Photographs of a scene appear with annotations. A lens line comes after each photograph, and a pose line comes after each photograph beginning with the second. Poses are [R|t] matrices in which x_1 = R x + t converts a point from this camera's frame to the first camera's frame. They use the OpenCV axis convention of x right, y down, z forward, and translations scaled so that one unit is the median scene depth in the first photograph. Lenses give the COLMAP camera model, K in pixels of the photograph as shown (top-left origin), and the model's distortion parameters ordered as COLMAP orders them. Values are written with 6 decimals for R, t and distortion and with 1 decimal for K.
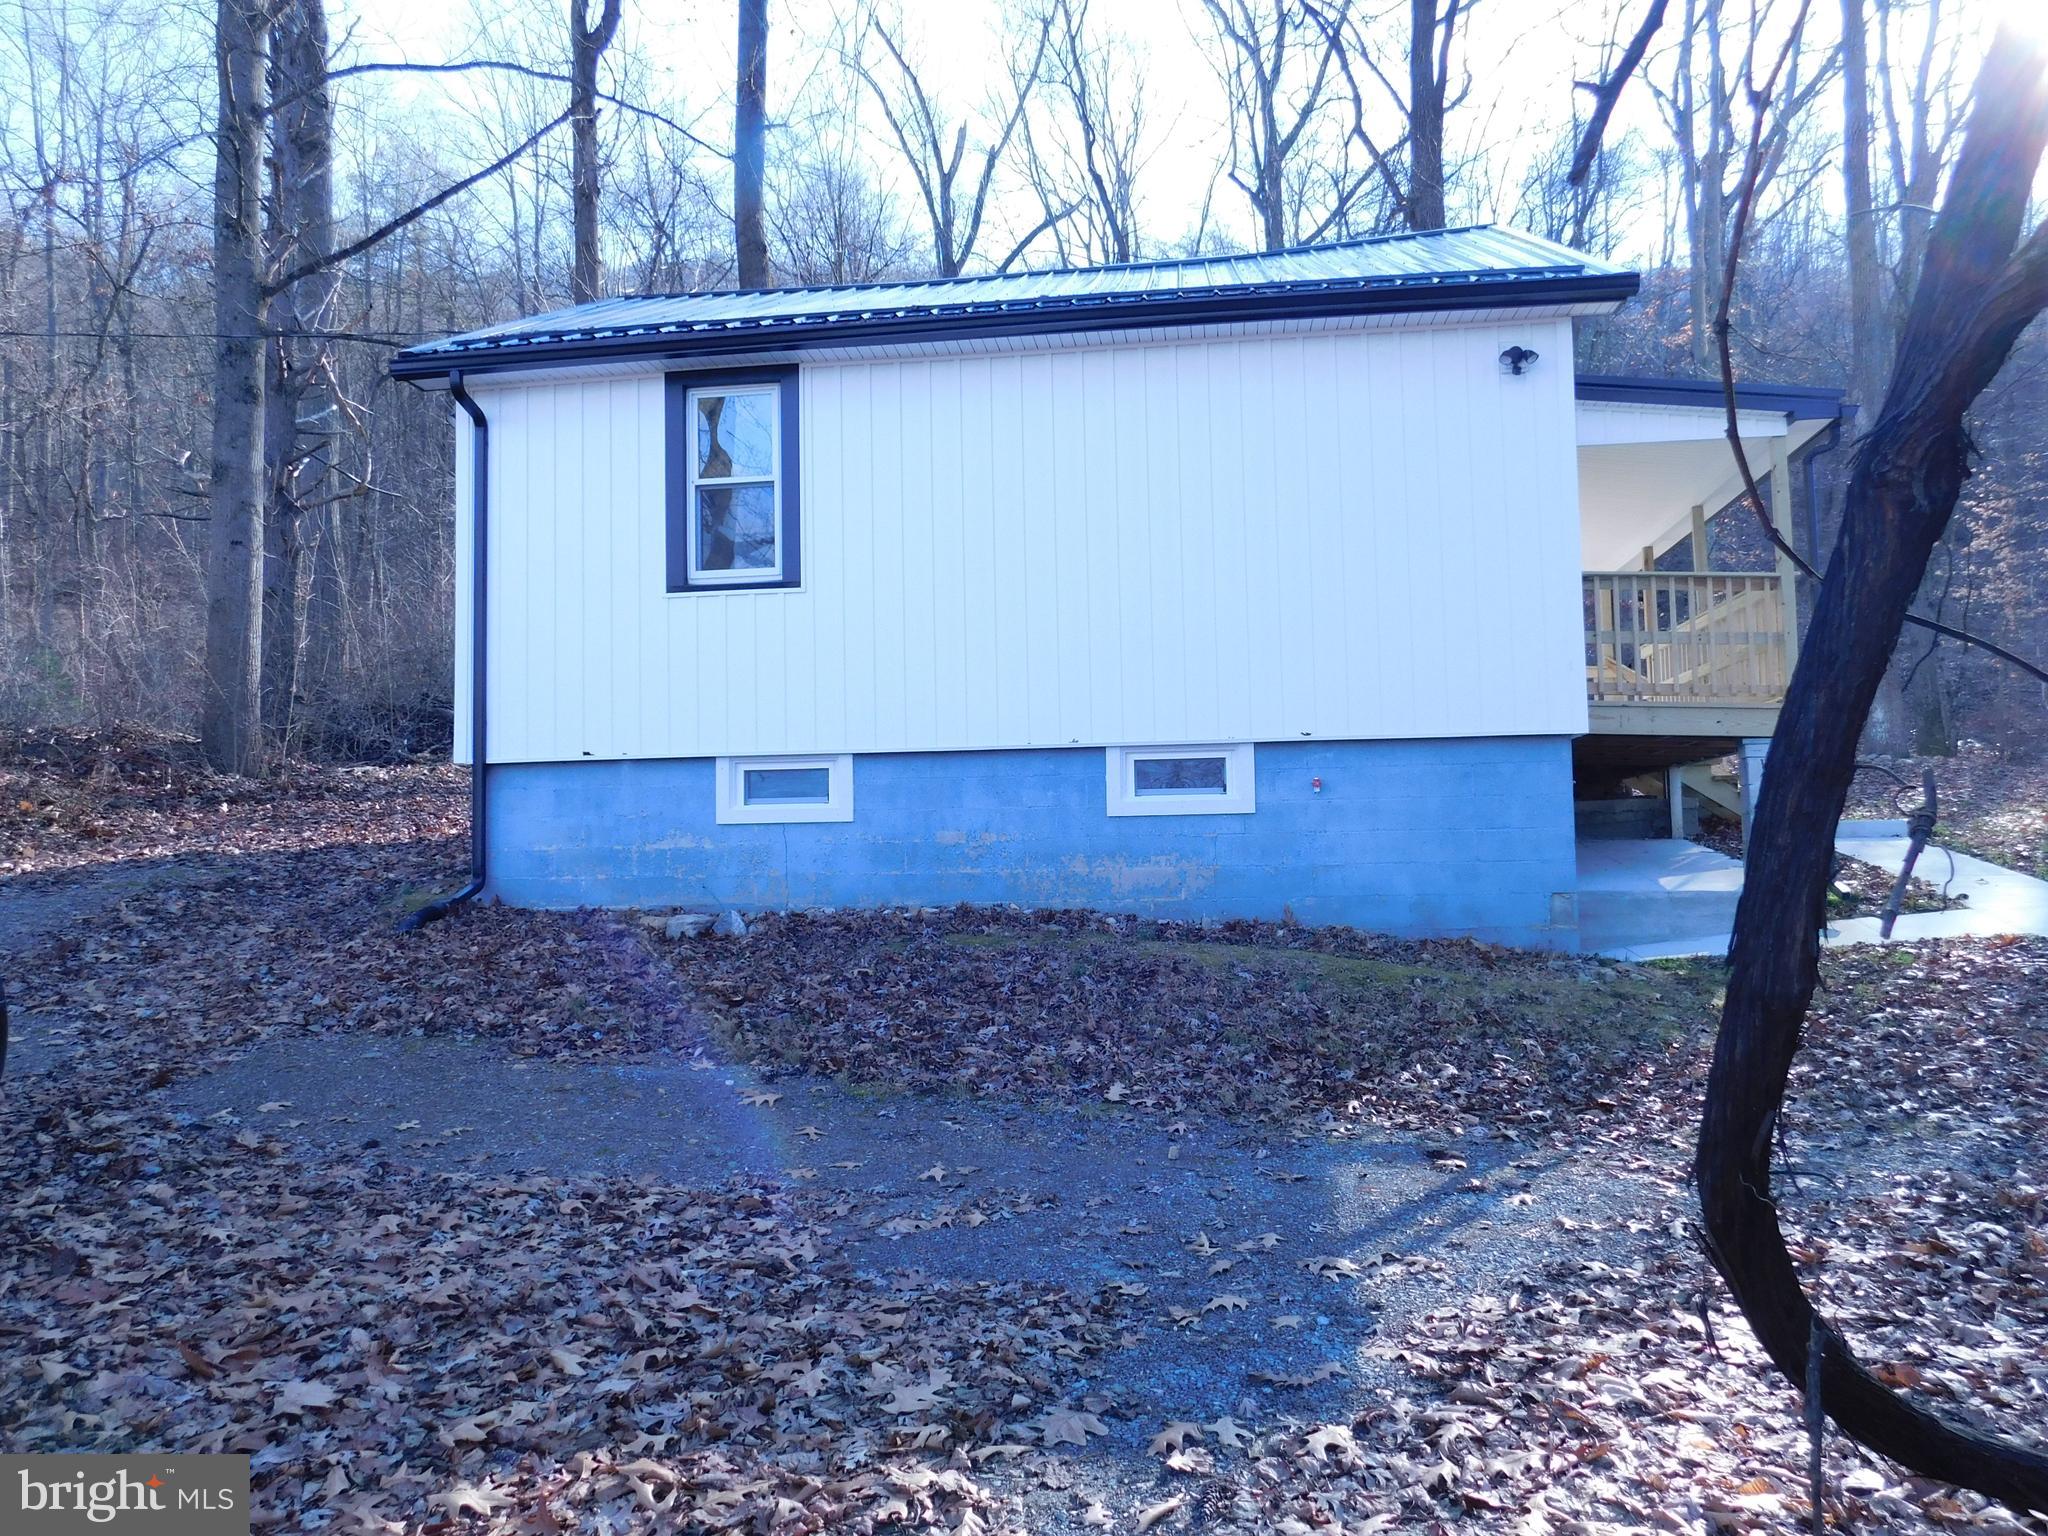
lens RADIAL K [[1519.8, 0, 1026.1], [0, 1519.8, 768.5], [0, 0, 1]] dist [0.001111, 0.001809]
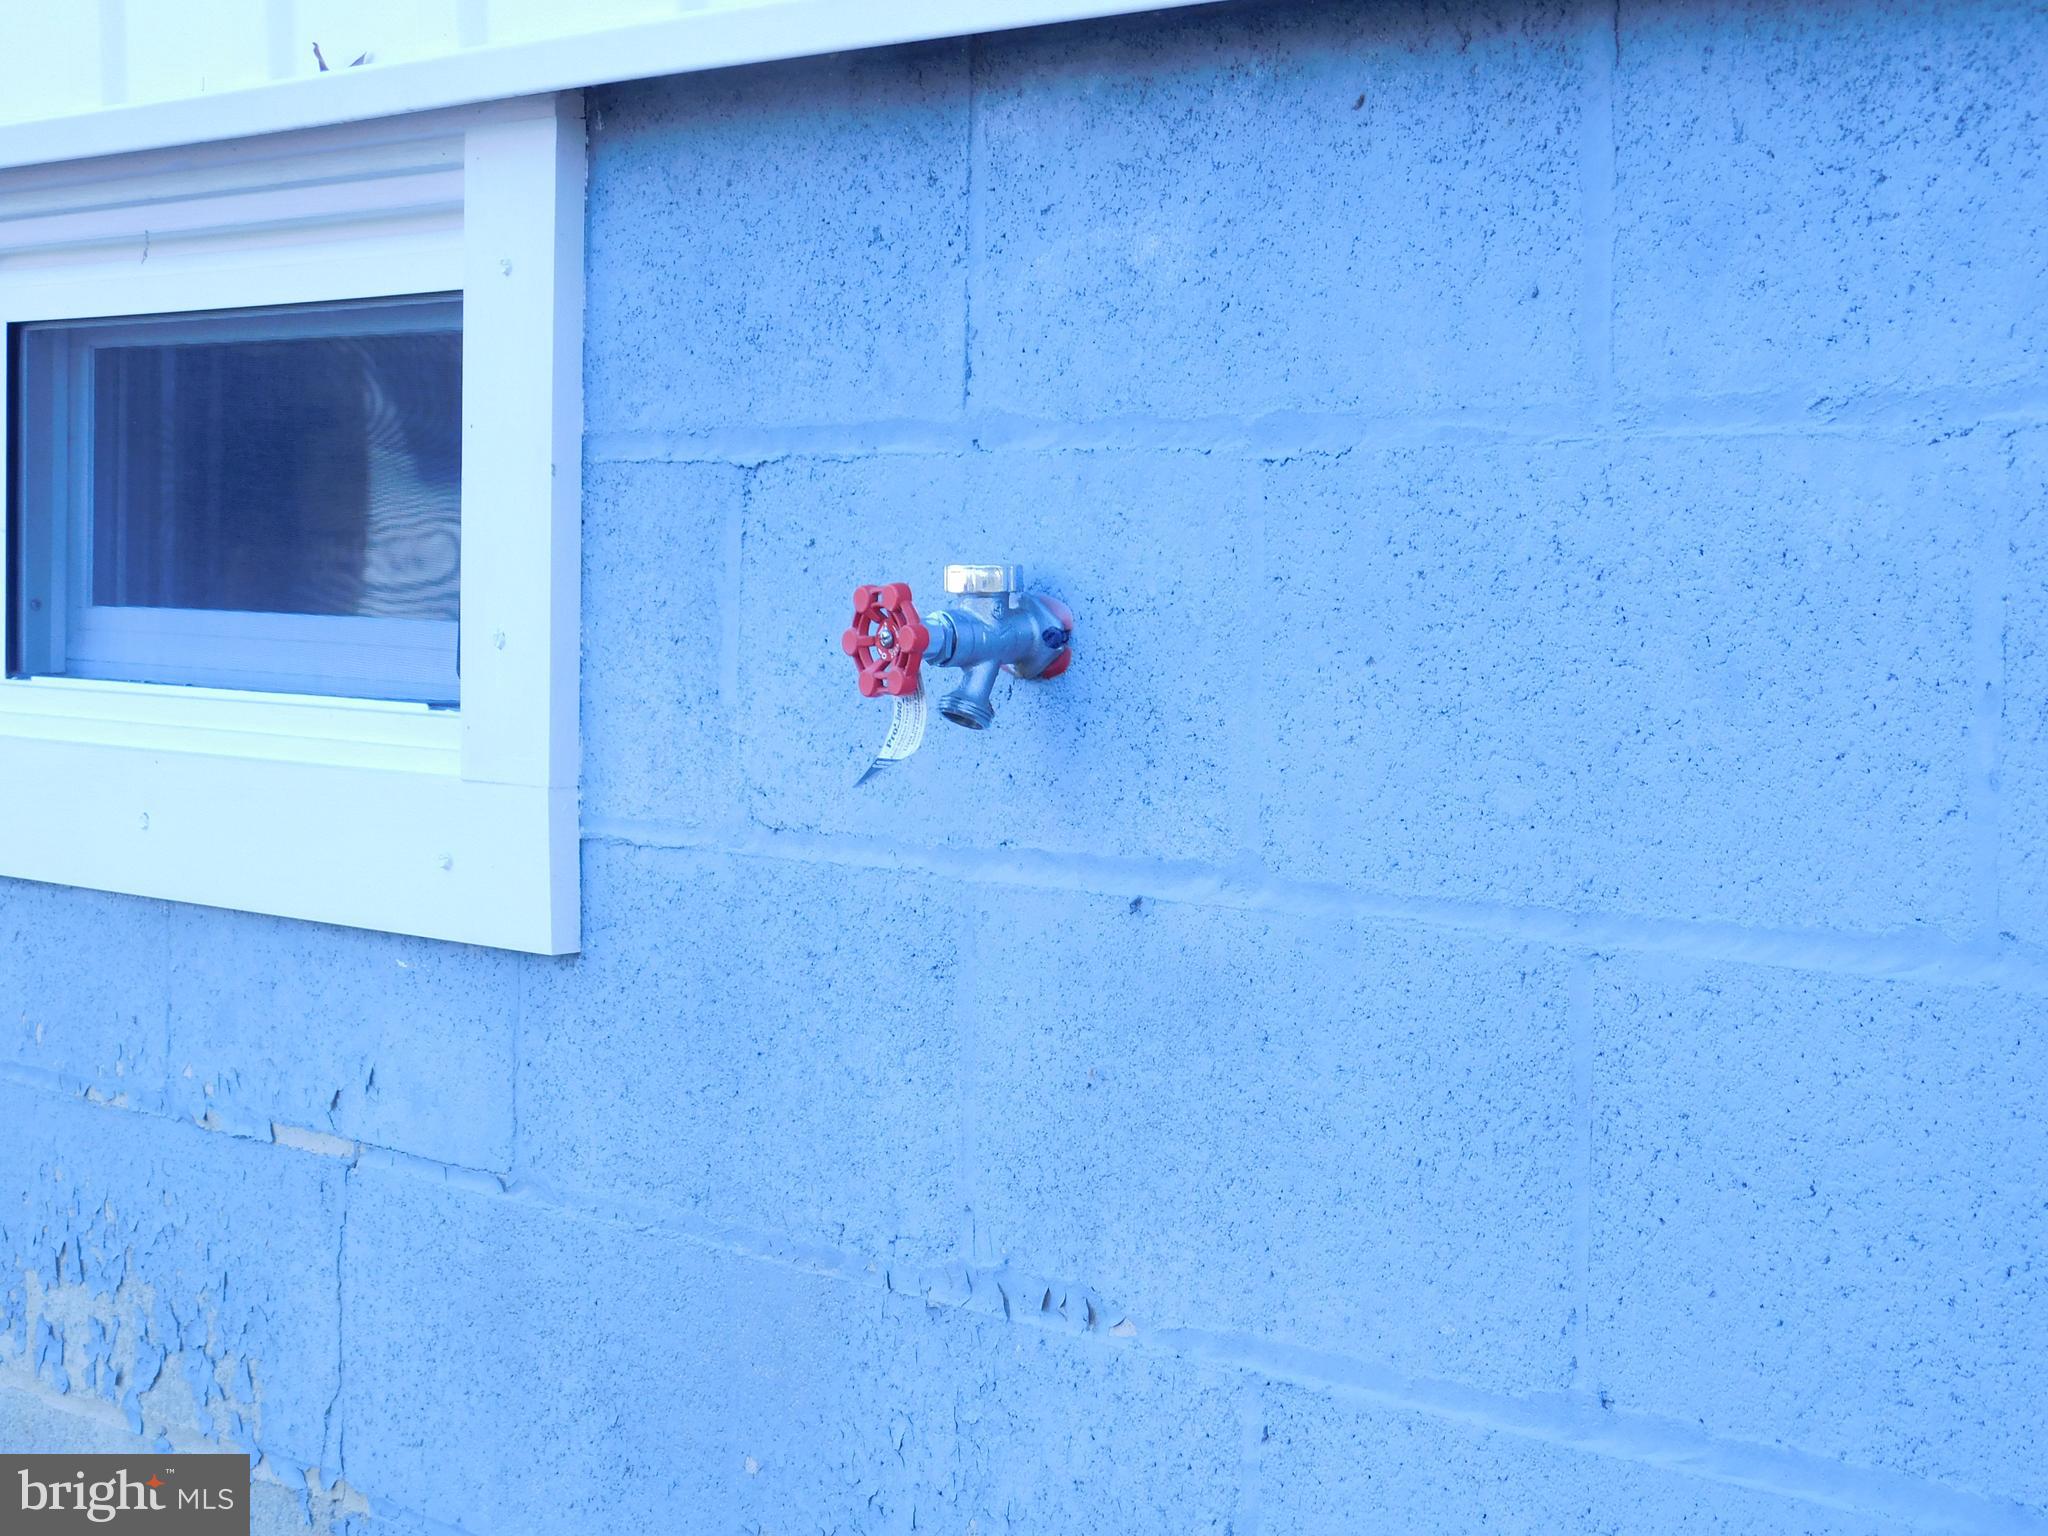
lens RADIAL K [[4286.0, 0, 1024.8], [0, 4286.0, 768.8], [0, 0, 1]] dist [0.055601, 0.000000]
pose [[0.728613, 0.060432, -0.682254, 0.321549], [0.017026, 0.994194, 0.106245, -0.005502], [0.684714, -0.089027, 0.723354, 0.825770]]
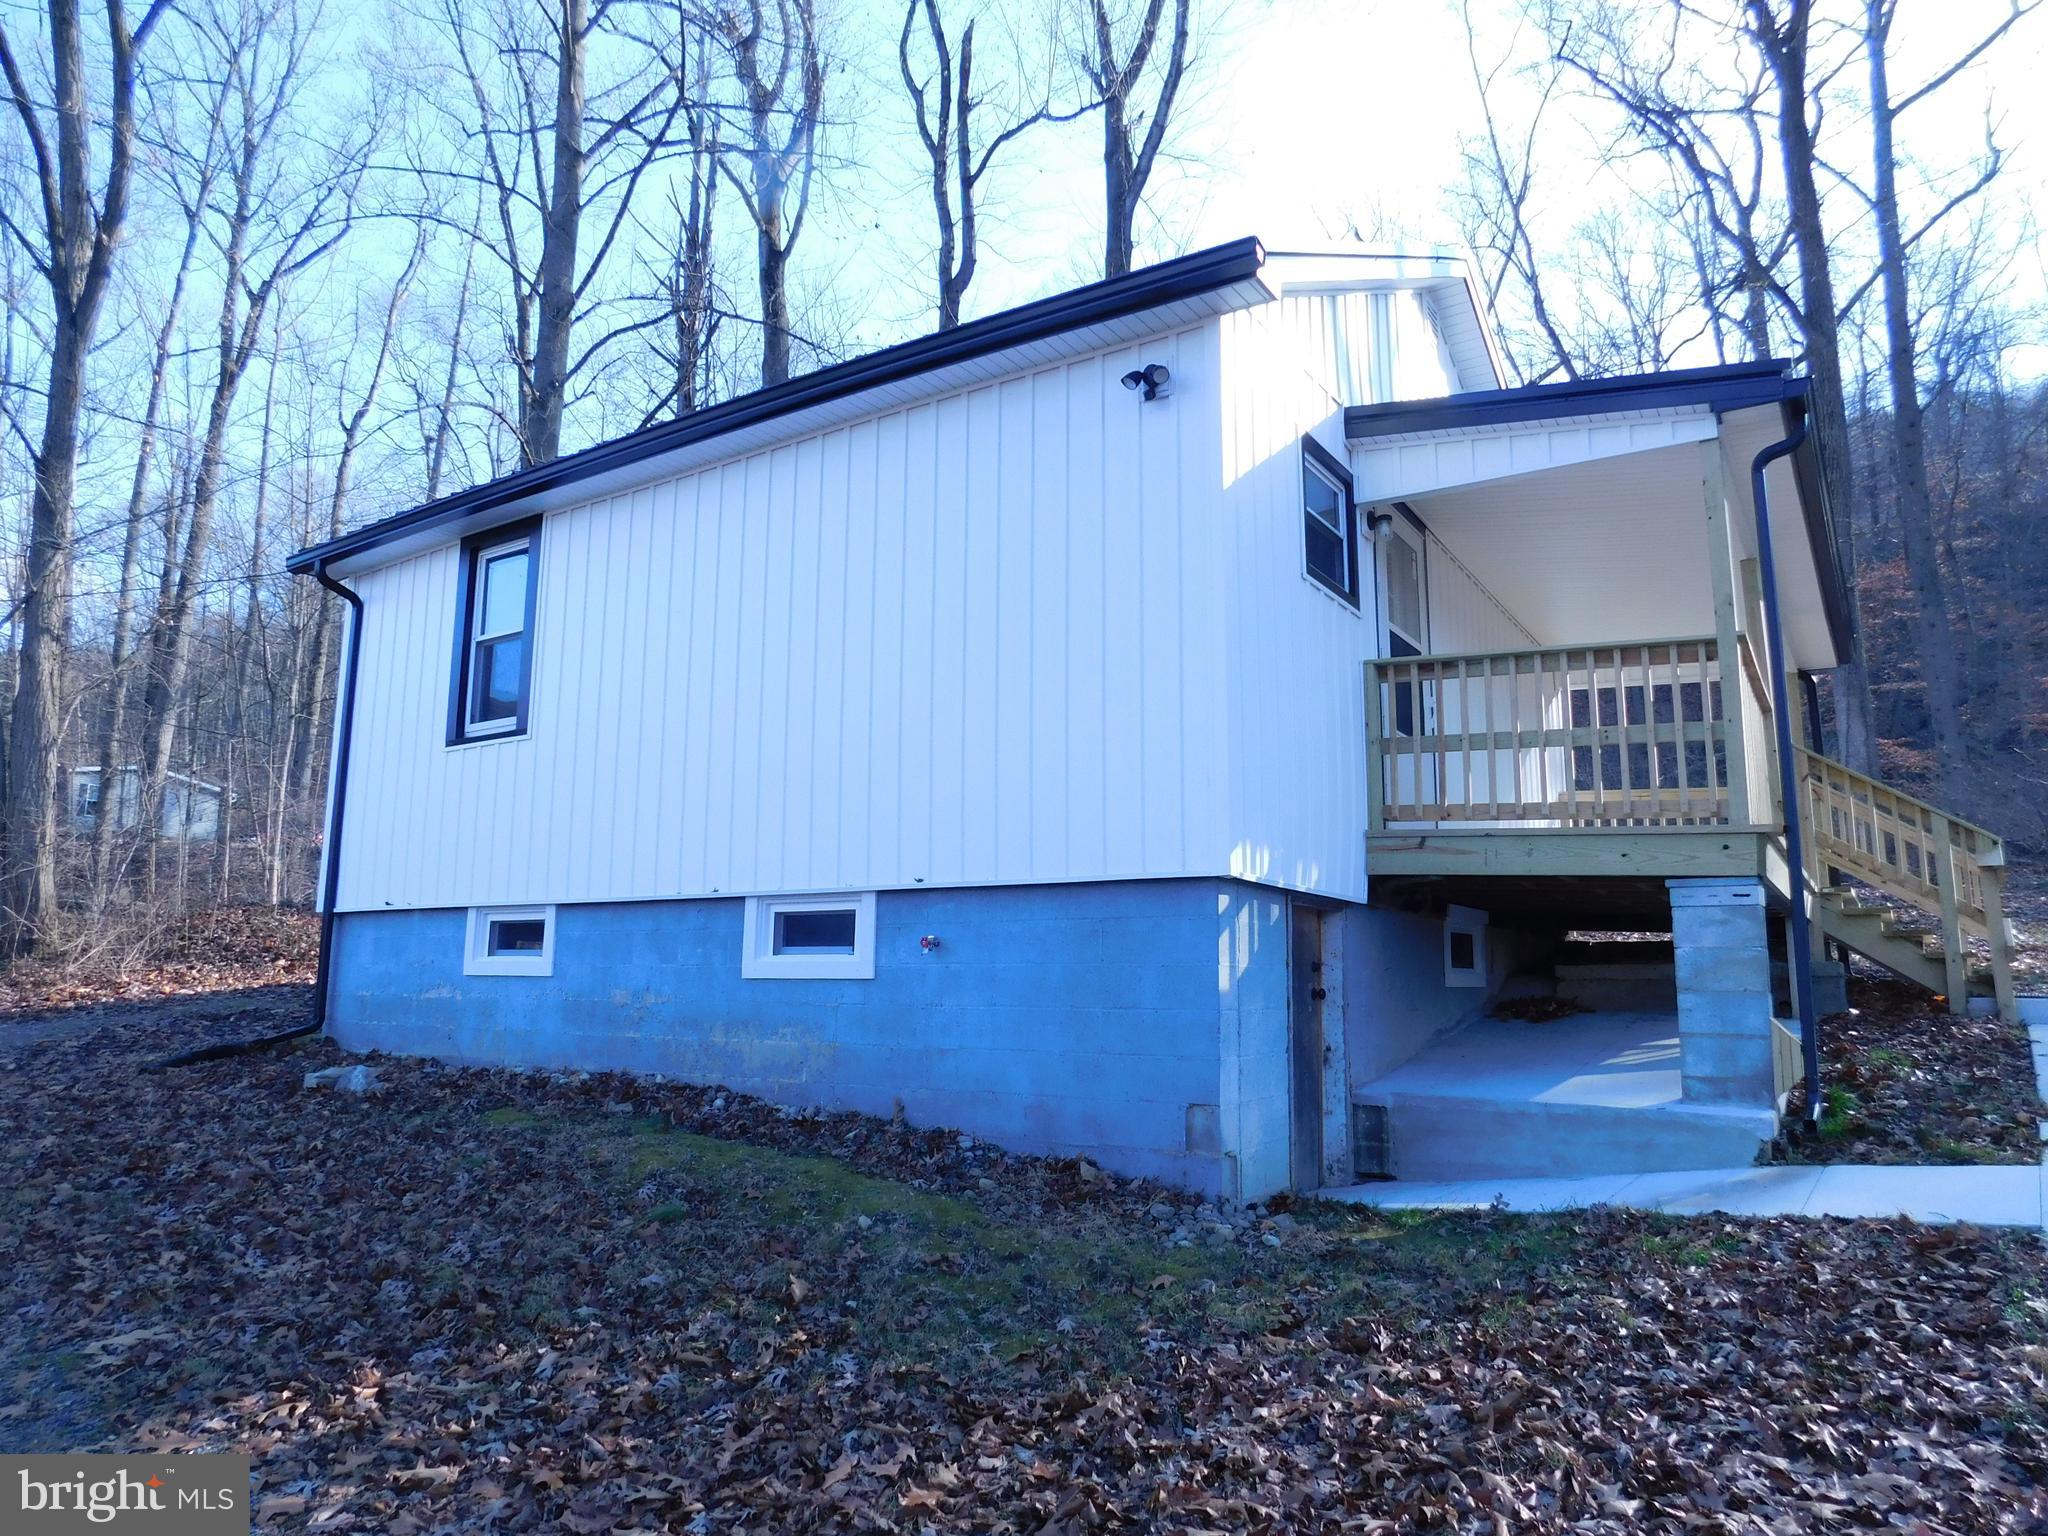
lens RADIAL K [[1351.3, 0, 1021.6], [0, 1351.3, 764.0], [0, 0, 1]] dist [-0.048743, 0.031737]
pose [[0.898261, -0.046715, -0.436973, 0.526075], [-0.000677, 0.994186, -0.107676, -0.006893], [0.439462, 0.097017, 0.893007, 0.373681]]
